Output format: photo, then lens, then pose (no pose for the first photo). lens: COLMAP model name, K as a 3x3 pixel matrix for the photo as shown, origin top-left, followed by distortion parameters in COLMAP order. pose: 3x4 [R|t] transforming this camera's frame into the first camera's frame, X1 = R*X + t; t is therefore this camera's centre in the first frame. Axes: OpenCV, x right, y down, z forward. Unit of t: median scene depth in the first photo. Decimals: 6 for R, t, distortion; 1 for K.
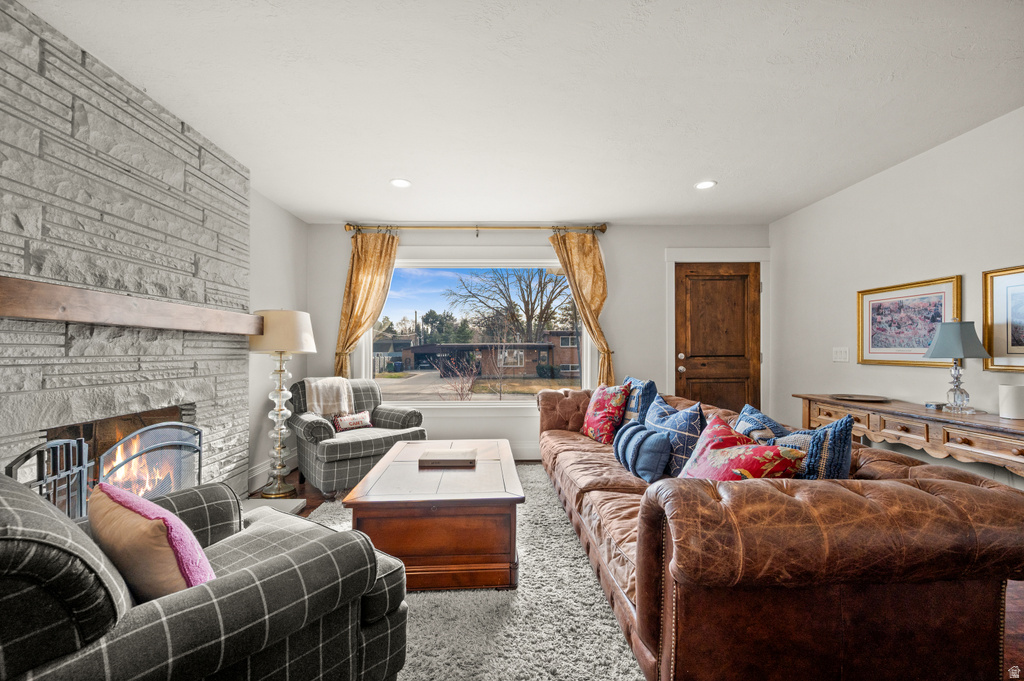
lens RADIAL K [[411.5, 0, 505.6], [0, 411.5, 342.7], [0, 0, 1]] dist [-0.002338, -0.001047]
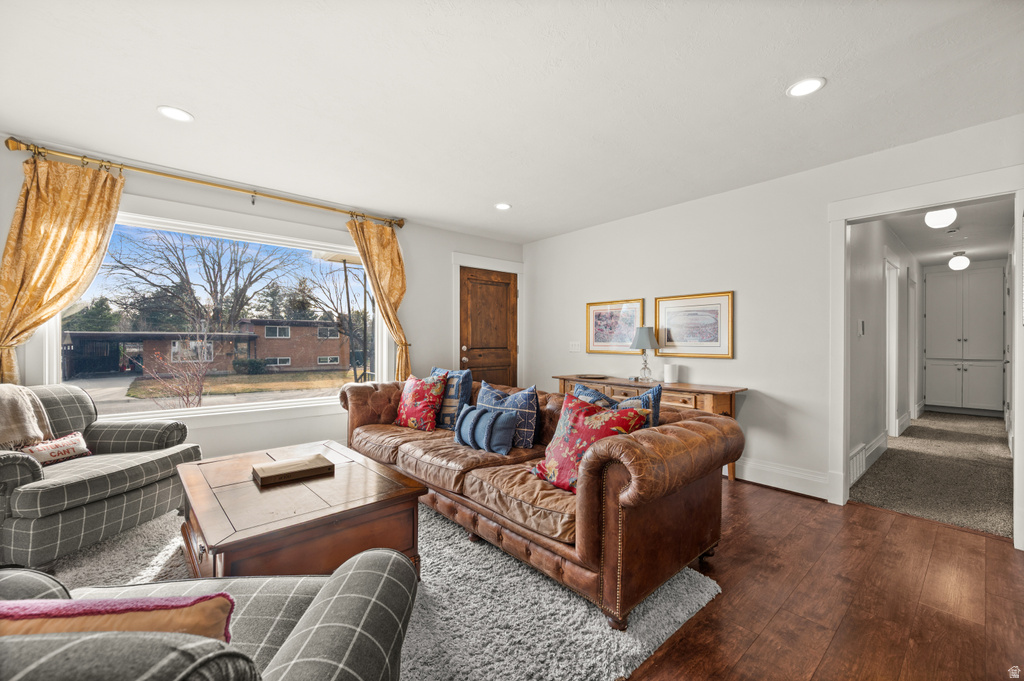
lens RADIAL K [[411.5, 0, 502.3], [0, 411.5, 338.6], [0, 0, 1]] dist [-0.002338, -0.001047]
pose [[0.772657, 0.011160, 0.634726, -0.251974], [-0.017233, 0.999846, 0.003398, -0.000063], [-0.634590, -0.013563, 0.772730, 0.055521]]
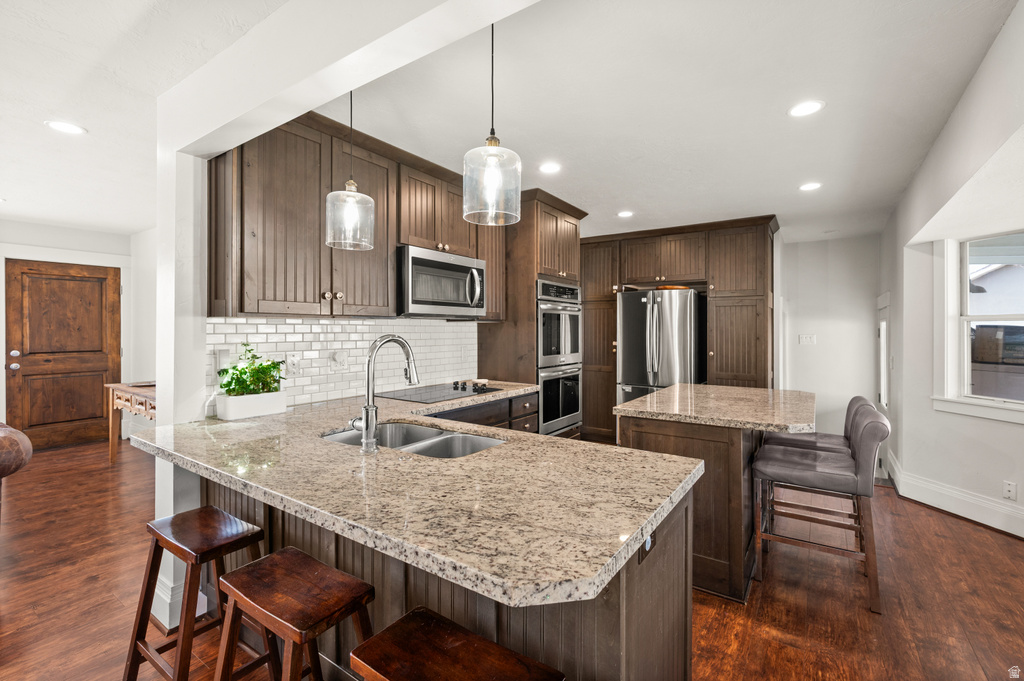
lens RADIAL K [[445.9, 0, 515.3], [0, 445.9, 328.8], [0, 0, 1]] dist [-0.003611, 0.001844]
pose [[0.576810, 0.004924, 0.816863, 0.284123], [-0.016889, 0.999840, 0.005898, -0.061550], [-0.816704, -0.017198, 0.576801, -0.693832]]
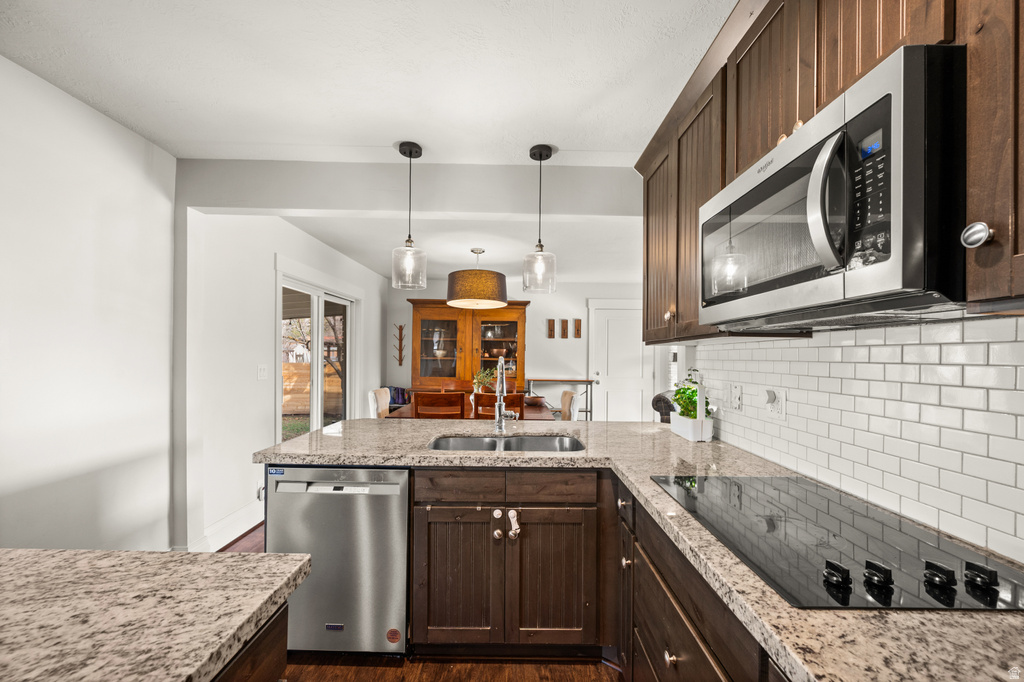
lens RADIAL K [[410.3, 0, 512.0], [0, 410.3, 353.8], [0, 0, 1]] dist [0.000324, -0.000825]
pose [[-0.024496, -0.004020, -0.999692, 1.163825], [0.004139, 0.999983, -0.004122, -0.051966], [0.999691, -0.004239, -0.024479, -0.301673]]
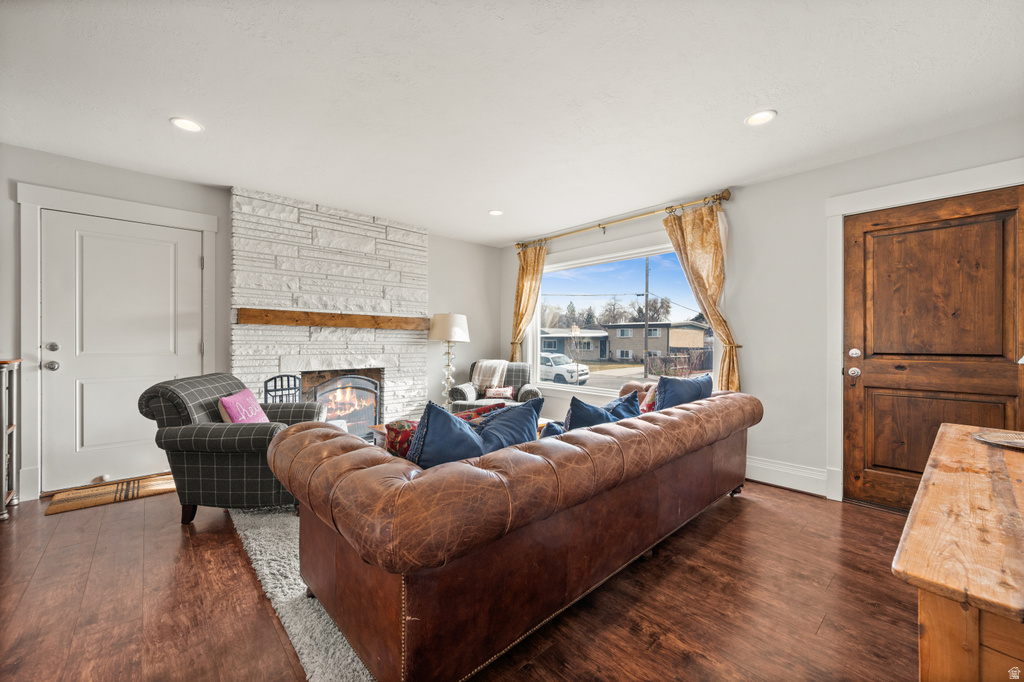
lens RADIAL K [[410.3, 0, 512.0], [0, 410.3, 342.1], [0, 0, 1]] dist [0.000324, -0.000825]
pose [[0.657643, 0.009310, -0.753272, 0.651063], [0.002256, 0.999895, 0.014328, 0.004456], [0.753326, -0.011122, 0.657553, 0.152596]]
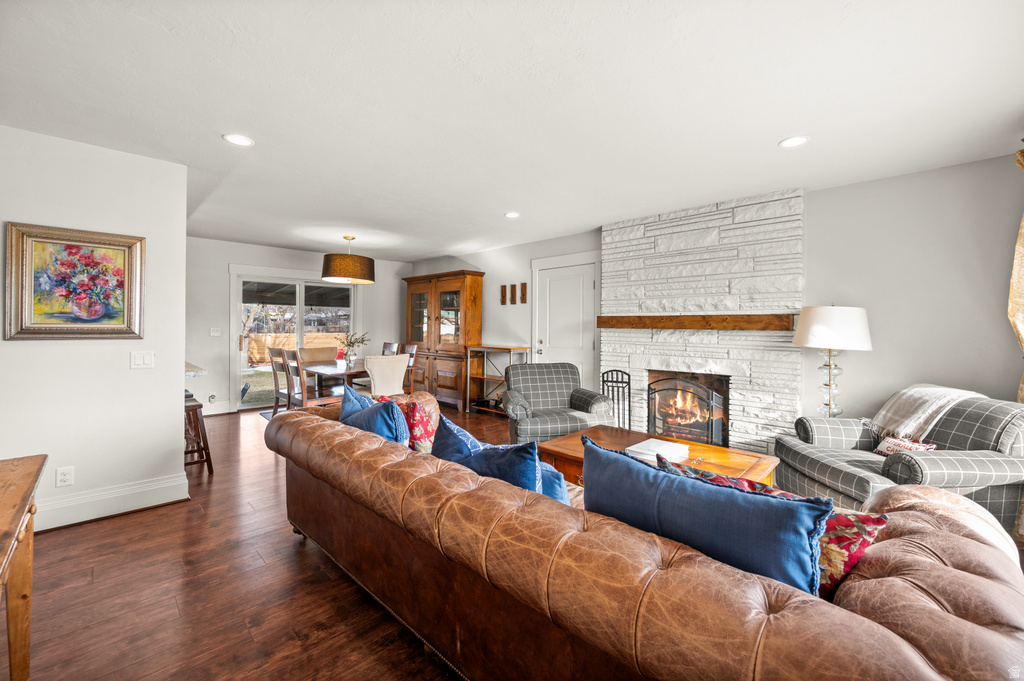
lens RADIAL K [[411.5, 0, 526.0], [0, 411.5, 326.5], [0, 0, 1]] dist [-0.002338, -0.001047]
pose [[-0.703575, -0.004715, -0.710605, 0.580961], [0.004407, 0.999930, -0.010998, -0.017110], [0.710607, -0.010870, -0.703505, 1.016676]]
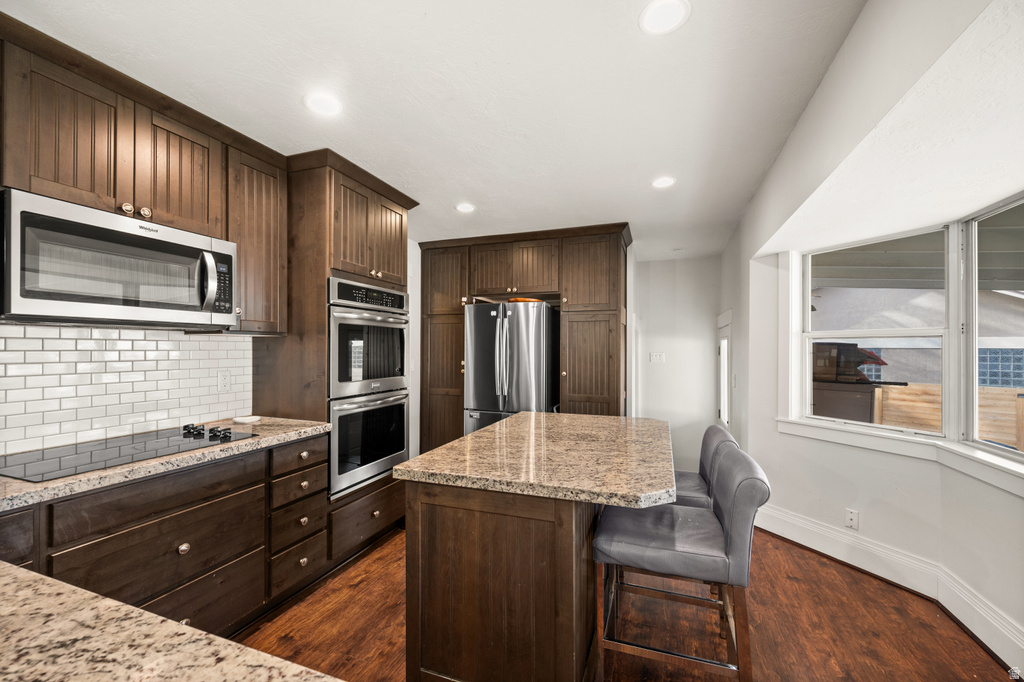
lens RADIAL K [[410.3, 0, 513.5], [0, 410.3, 347.8], [0, 0, 1]] dist [0.000324, -0.000825]
pose [[0.358658, 0.005441, 0.933453, 0.598301], [-0.019132, 0.999816, 0.001523, -0.058898], [-0.933273, -0.018405, 0.358696, -0.675120]]
